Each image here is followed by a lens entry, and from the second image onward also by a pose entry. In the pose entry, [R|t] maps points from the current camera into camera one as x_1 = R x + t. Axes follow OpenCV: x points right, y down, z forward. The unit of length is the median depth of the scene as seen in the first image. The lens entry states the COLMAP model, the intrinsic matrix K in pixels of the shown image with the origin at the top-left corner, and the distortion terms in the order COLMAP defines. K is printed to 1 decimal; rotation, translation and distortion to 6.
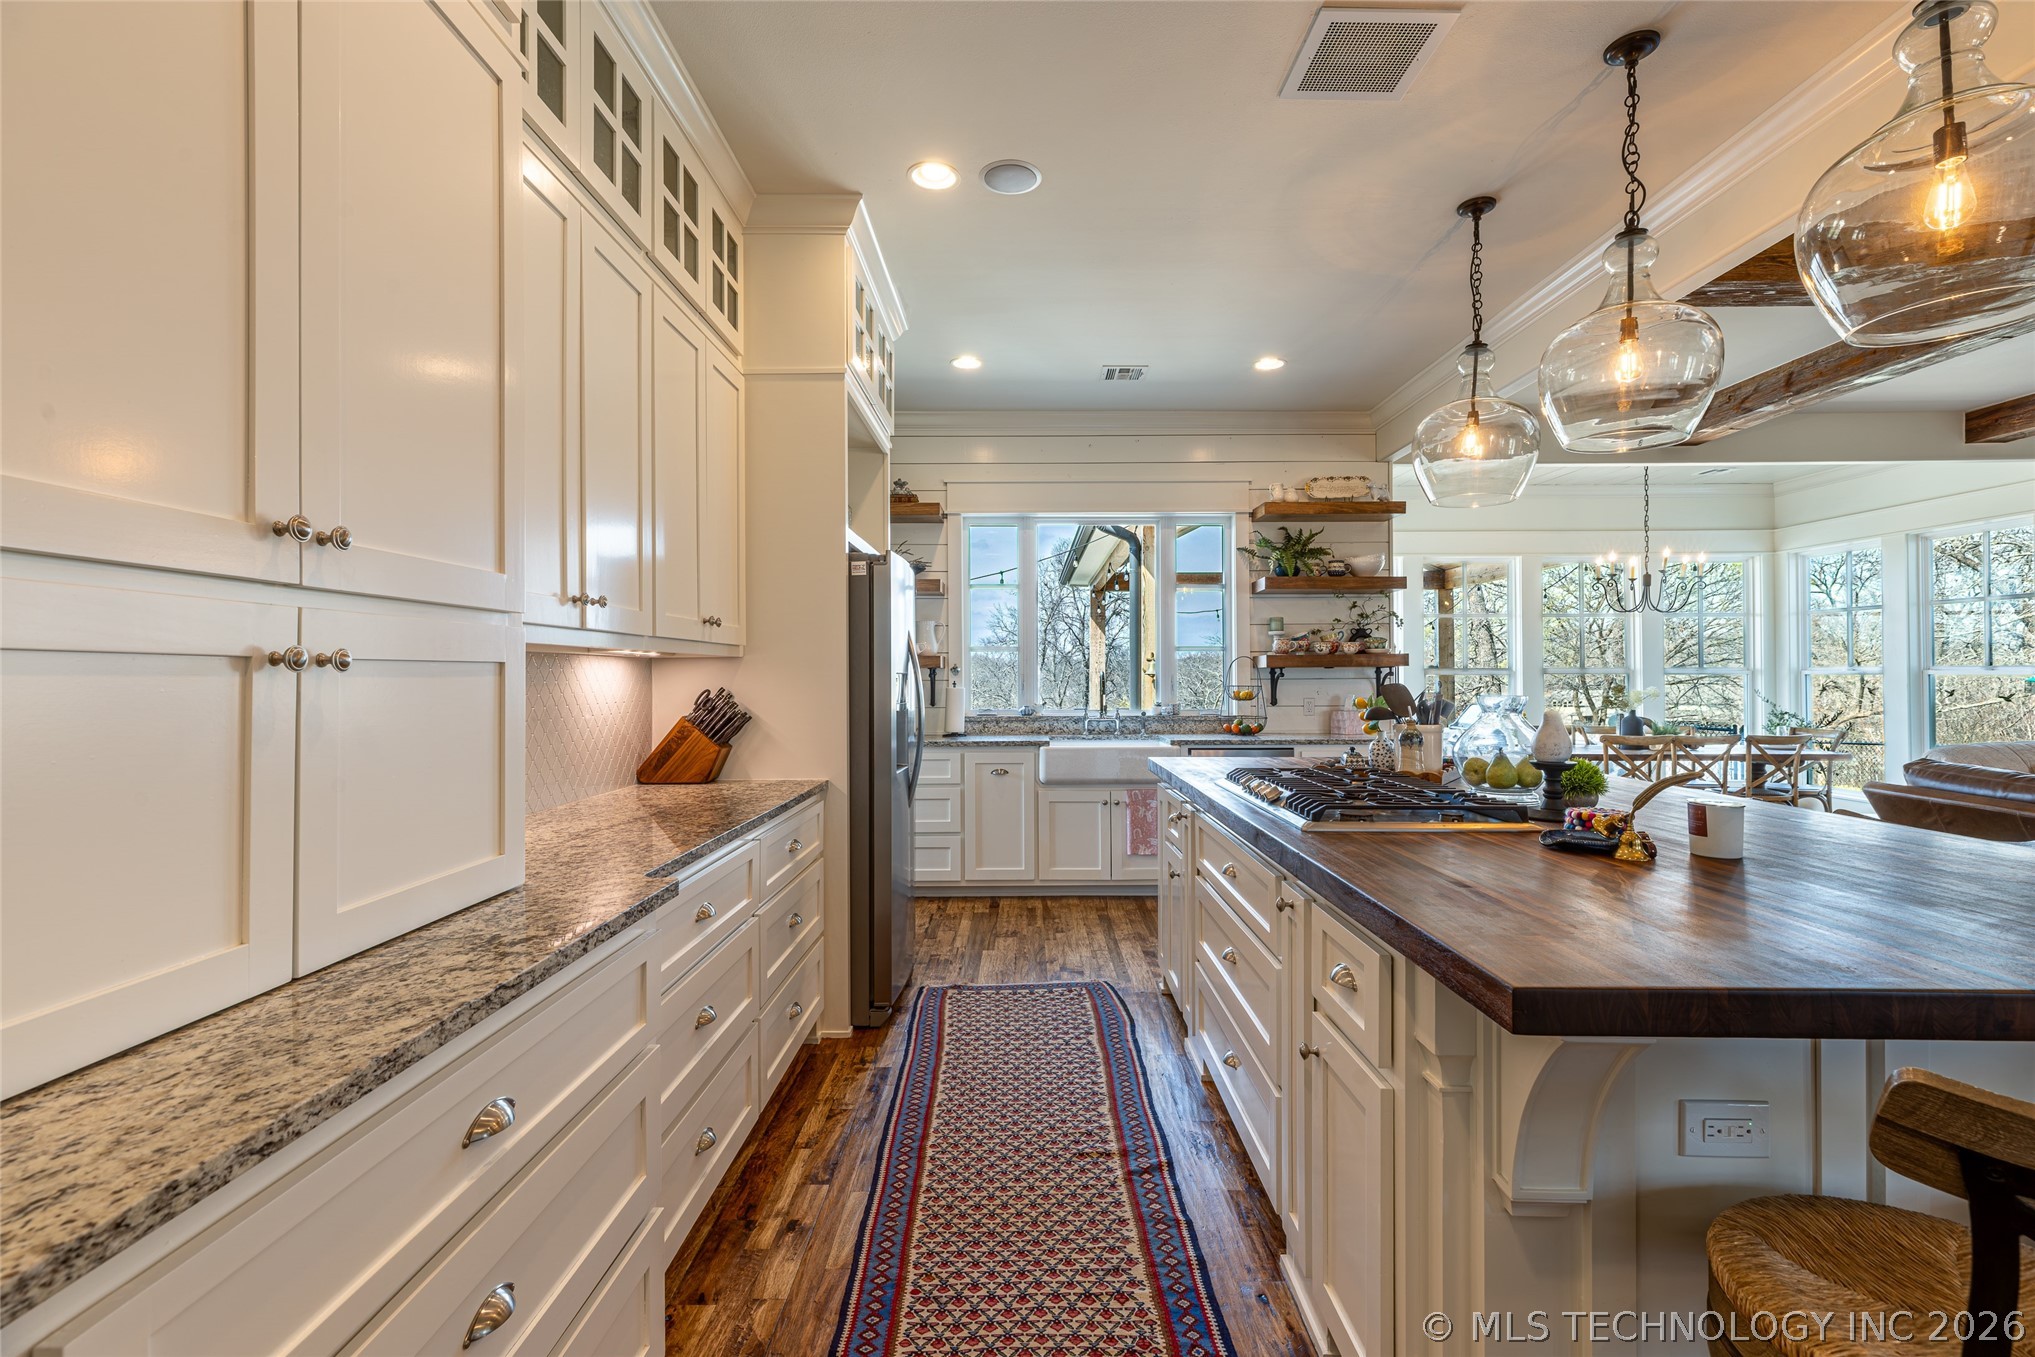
lens RADIAL K [[902.5, 0, 1018.3], [0, 902.5, 675.1], [0, 0, 1]] dist [0.005151, 0.000078]
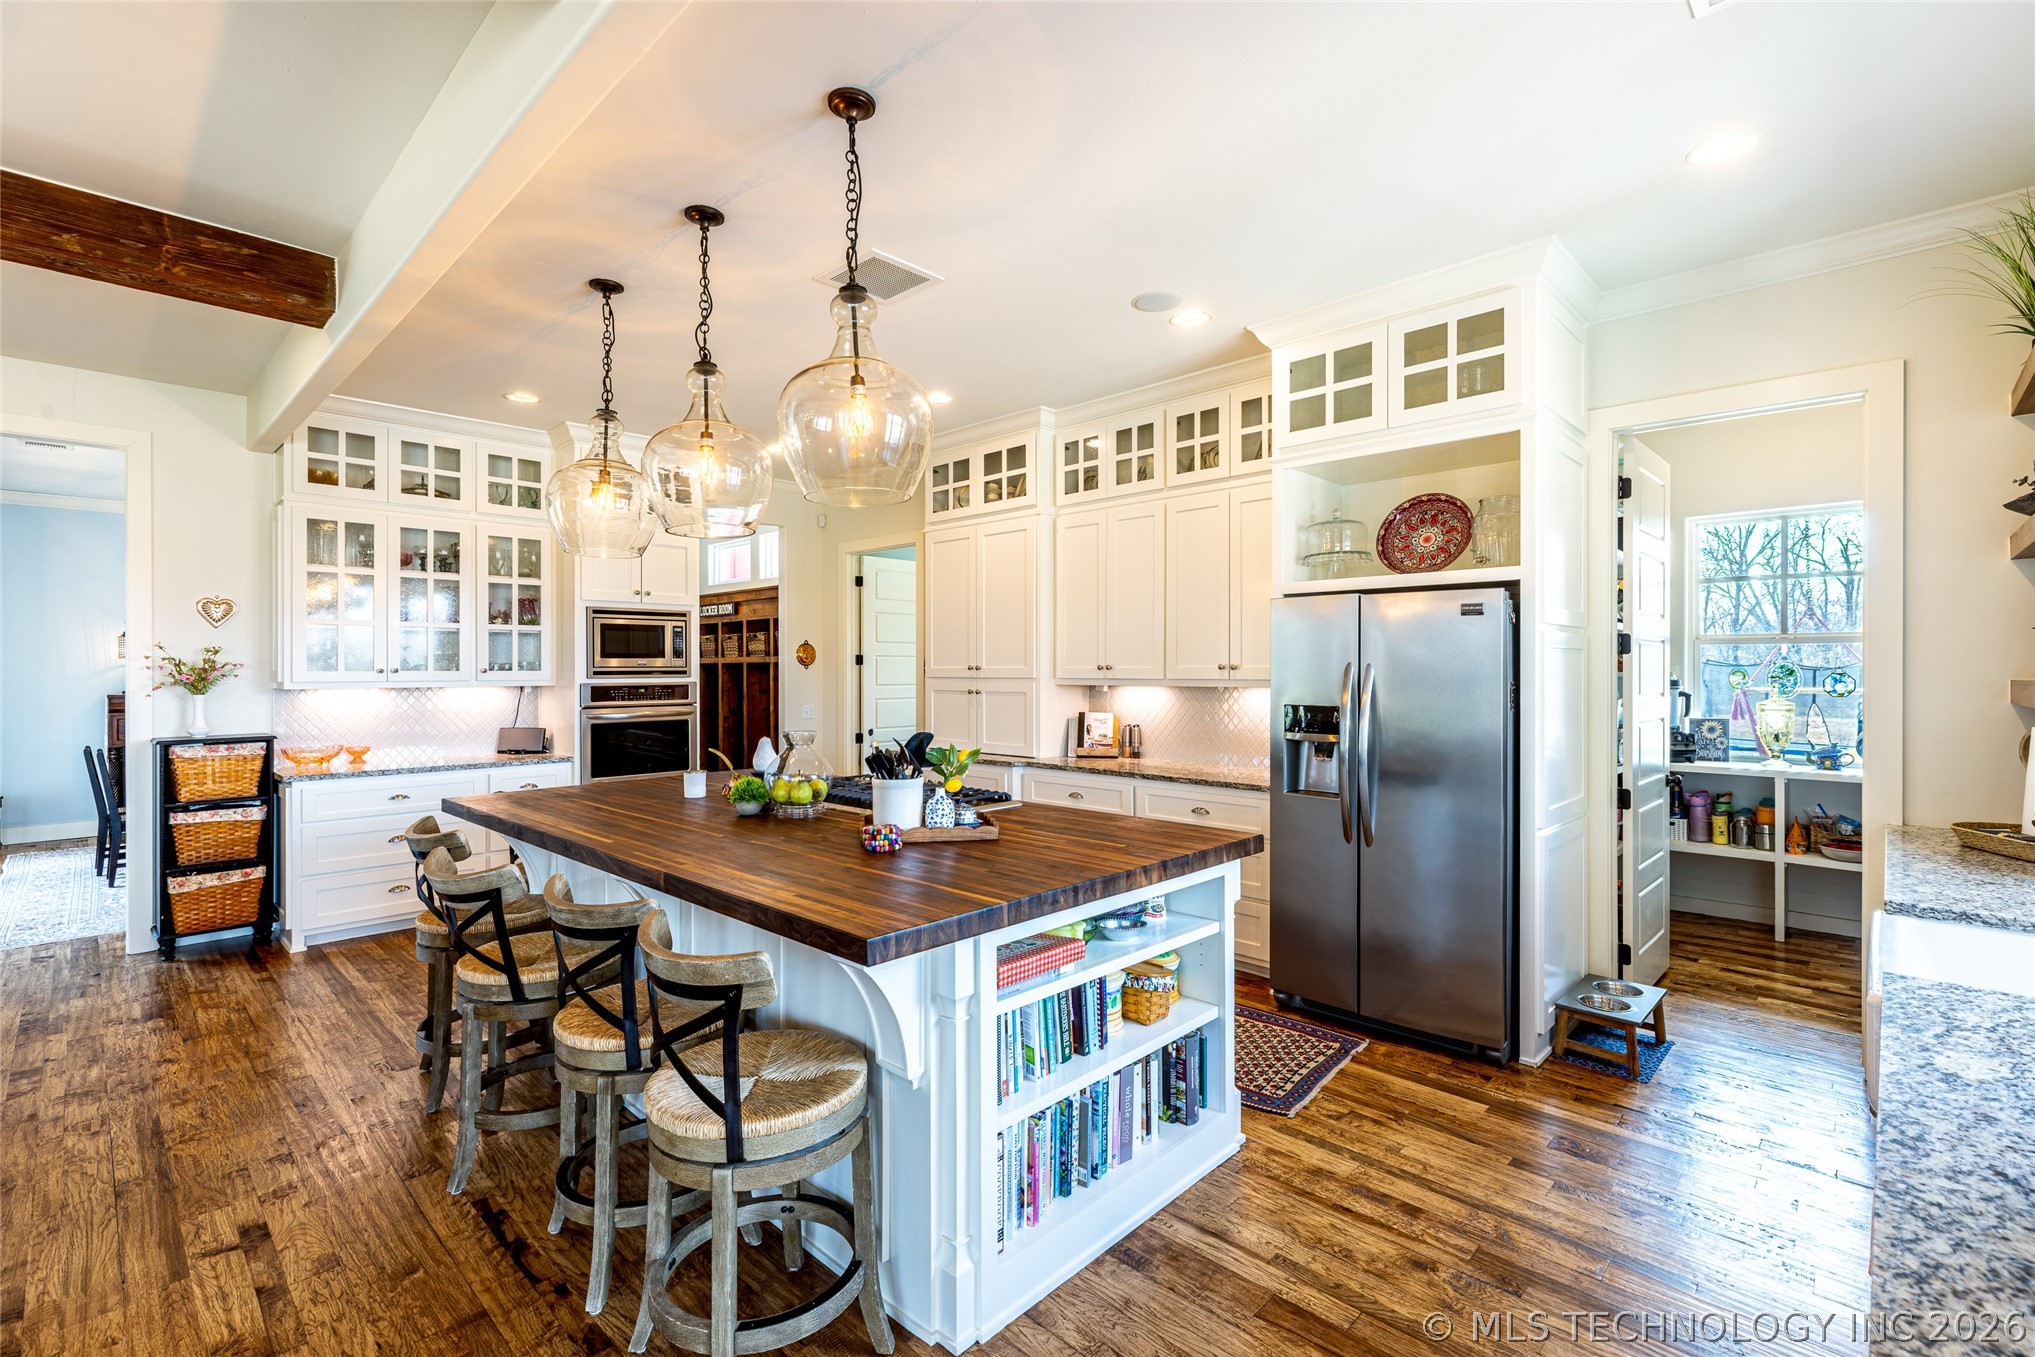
lens RADIAL K [[902.5, 0, 1012.1], [0, 902.5, 667.0], [0, 0, 1]] dist [0.005151, 0.000078]
pose [[-0.693063, 0.002289, -0.720874, 0.590666], [0.003411, 0.999994, -0.000104, -0.032209], [0.720869, -0.002532, -0.693066, 0.992110]]
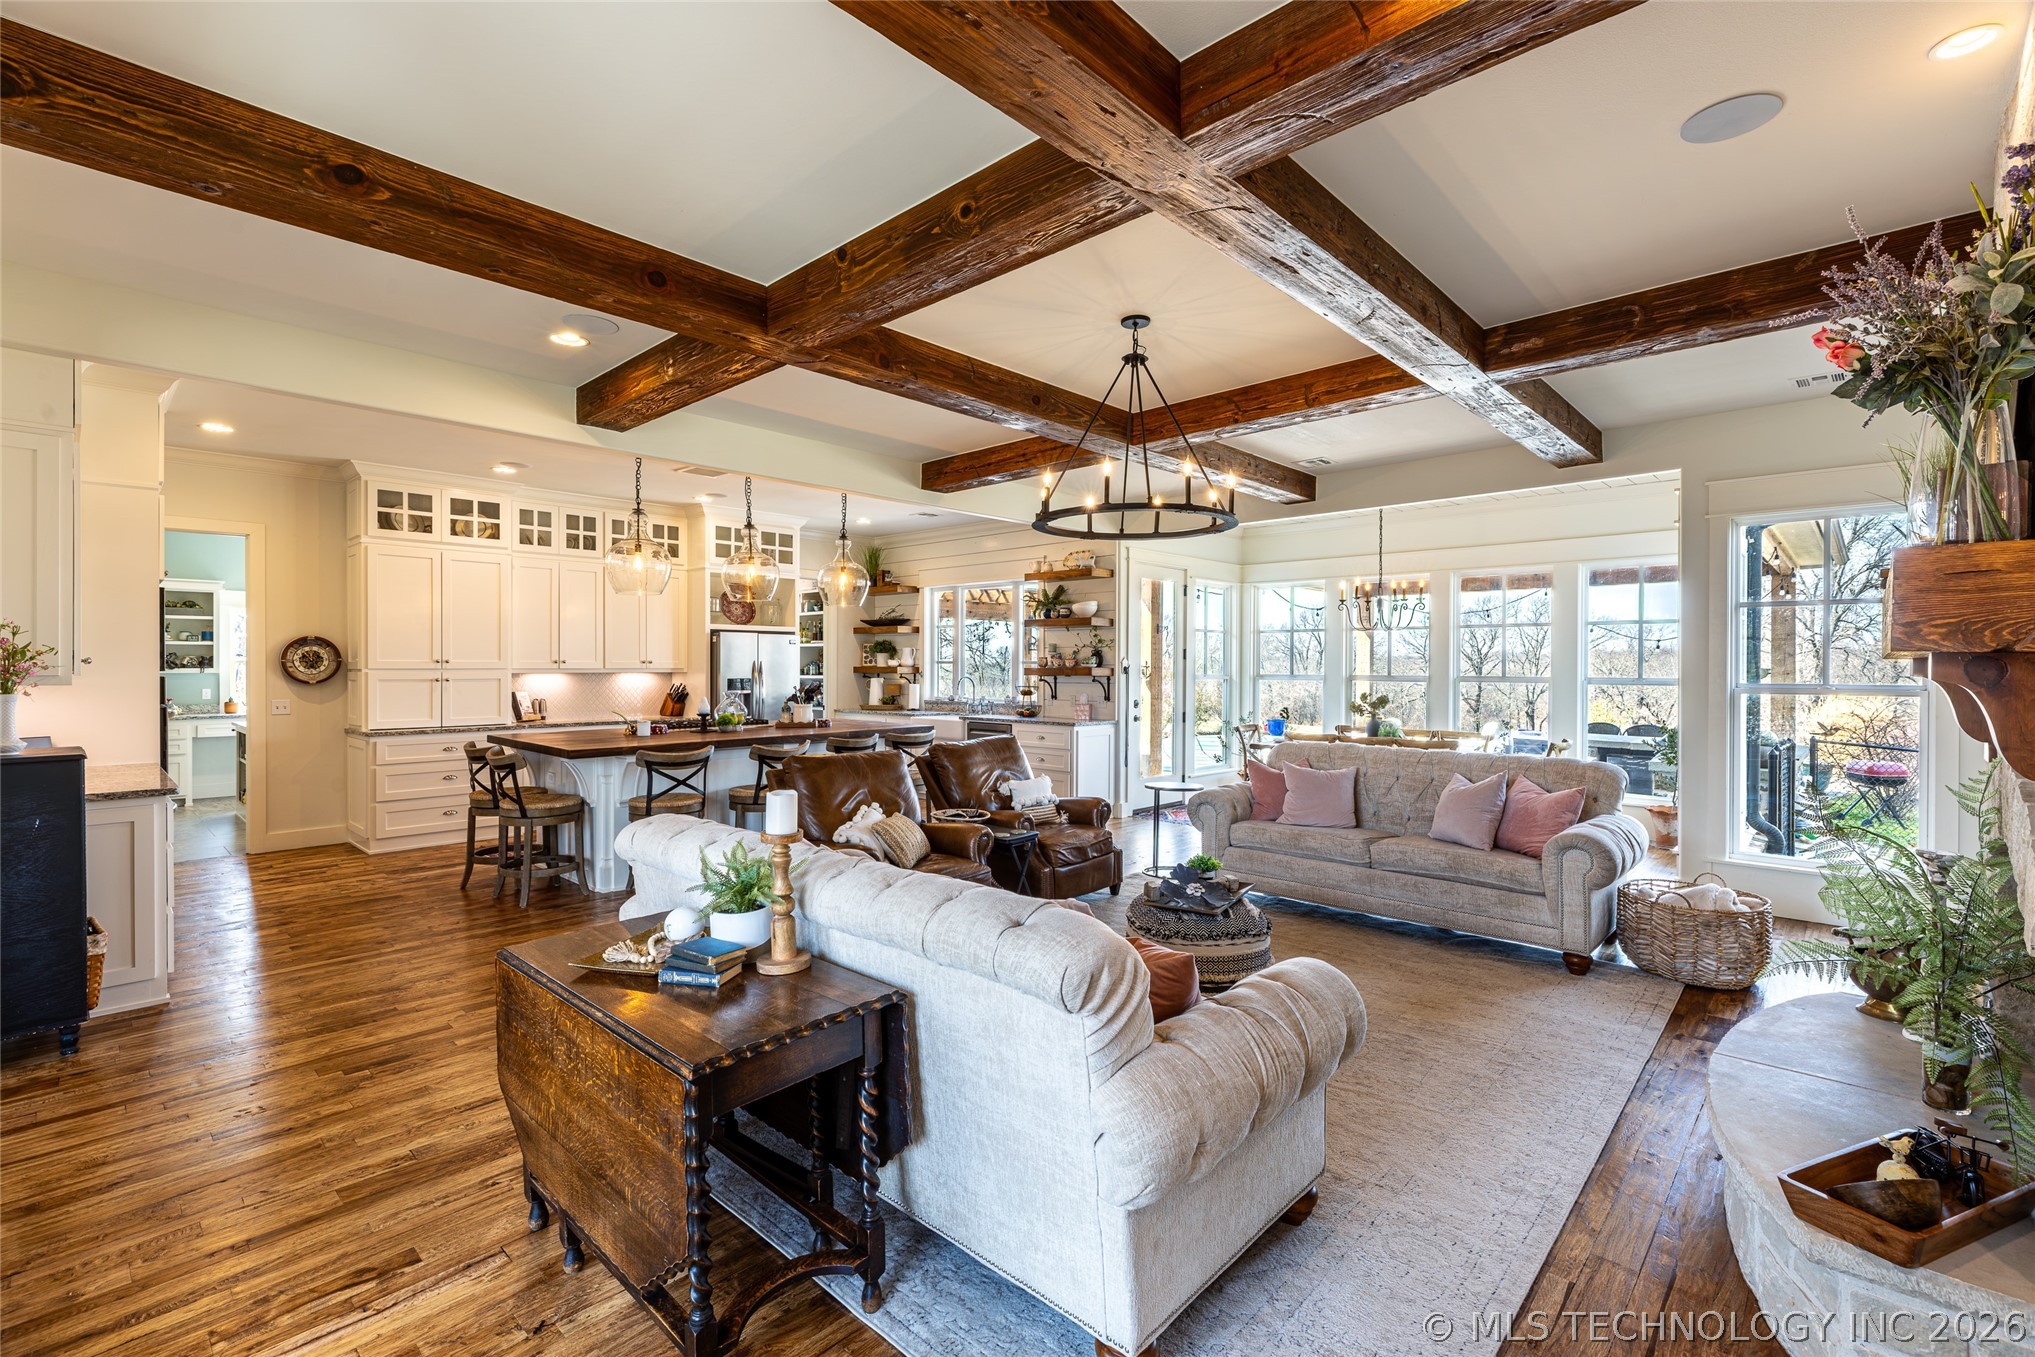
lens RADIAL K [[902.5, 0, 1009.4], [0, 902.5, 670.0], [0, 0, 1]] dist [0.005151, 0.000078]
pose [[0.728039, 0.011312, -0.685443, 1.440262], [-0.004982, 0.999925, 0.011211, -0.038812], [0.685518, -0.004747, 0.728040, -0.212379]]
